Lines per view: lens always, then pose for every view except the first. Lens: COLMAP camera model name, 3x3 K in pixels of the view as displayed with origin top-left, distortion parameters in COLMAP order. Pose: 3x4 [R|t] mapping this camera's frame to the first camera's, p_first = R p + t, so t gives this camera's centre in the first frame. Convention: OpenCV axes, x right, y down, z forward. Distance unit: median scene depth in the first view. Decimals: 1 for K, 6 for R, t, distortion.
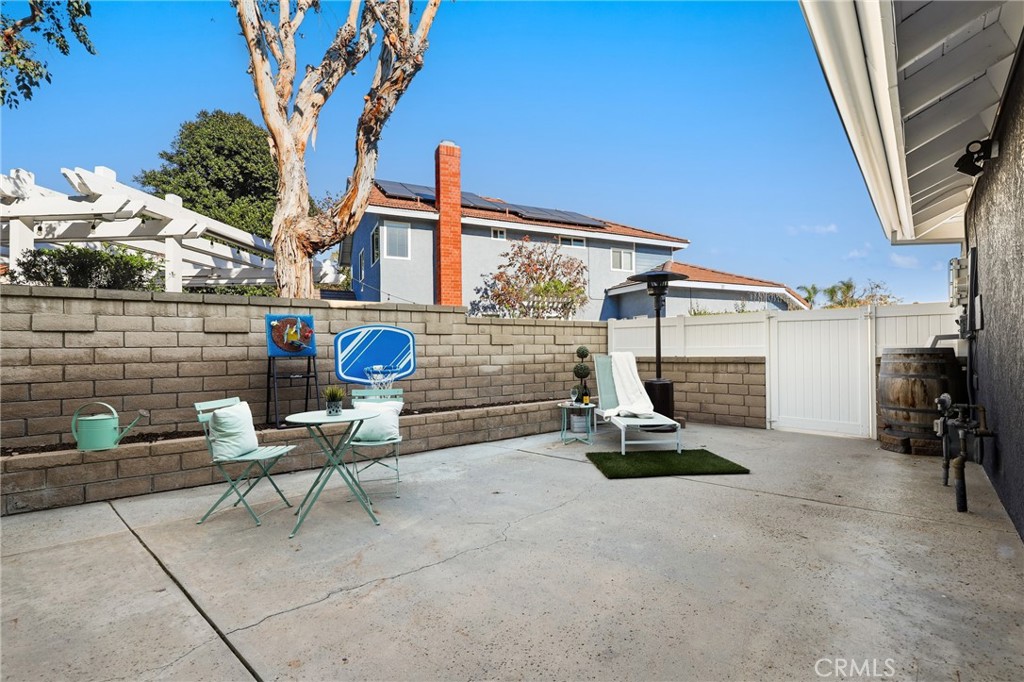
lens RADIAL K [[462.8, 0, 515.3], [0, 462.8, 346.3], [0, 0, 1]] dist [0.000063, -0.000070]
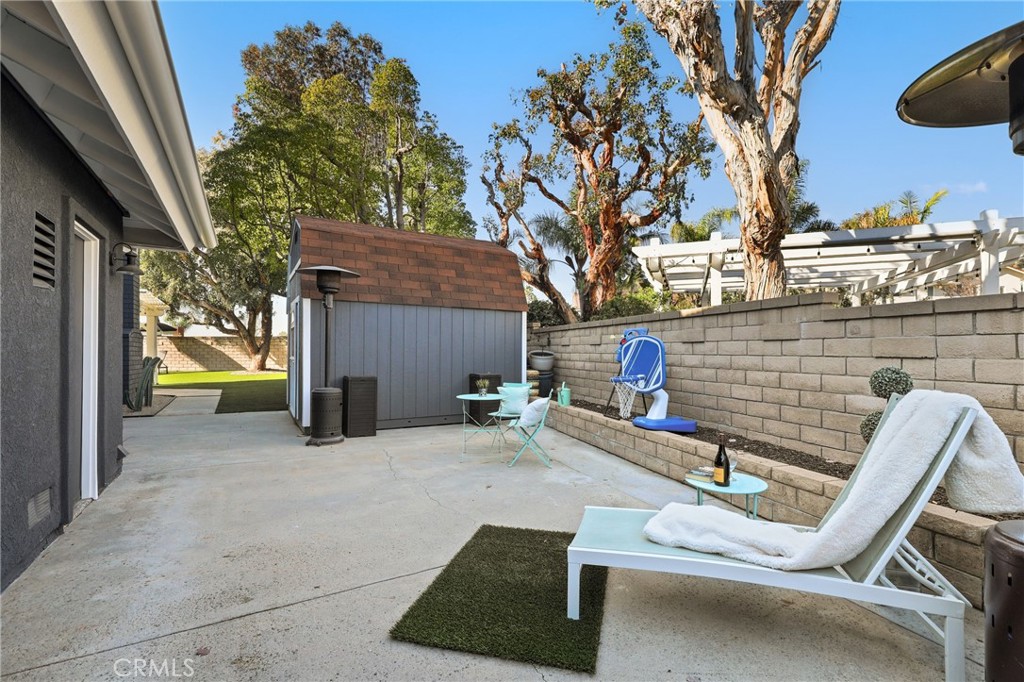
lens RADIAL K [[462.8, 0, 512.8], [0, 462.8, 340.4], [0, 0, 1]] dist [0.000063, -0.000070]
pose [[-0.315552, -0.007197, -0.948881, 0.869615], [0.003155, 0.999958, -0.008634, -0.029241], [0.948903, -0.005718, -0.315516, 1.198799]]
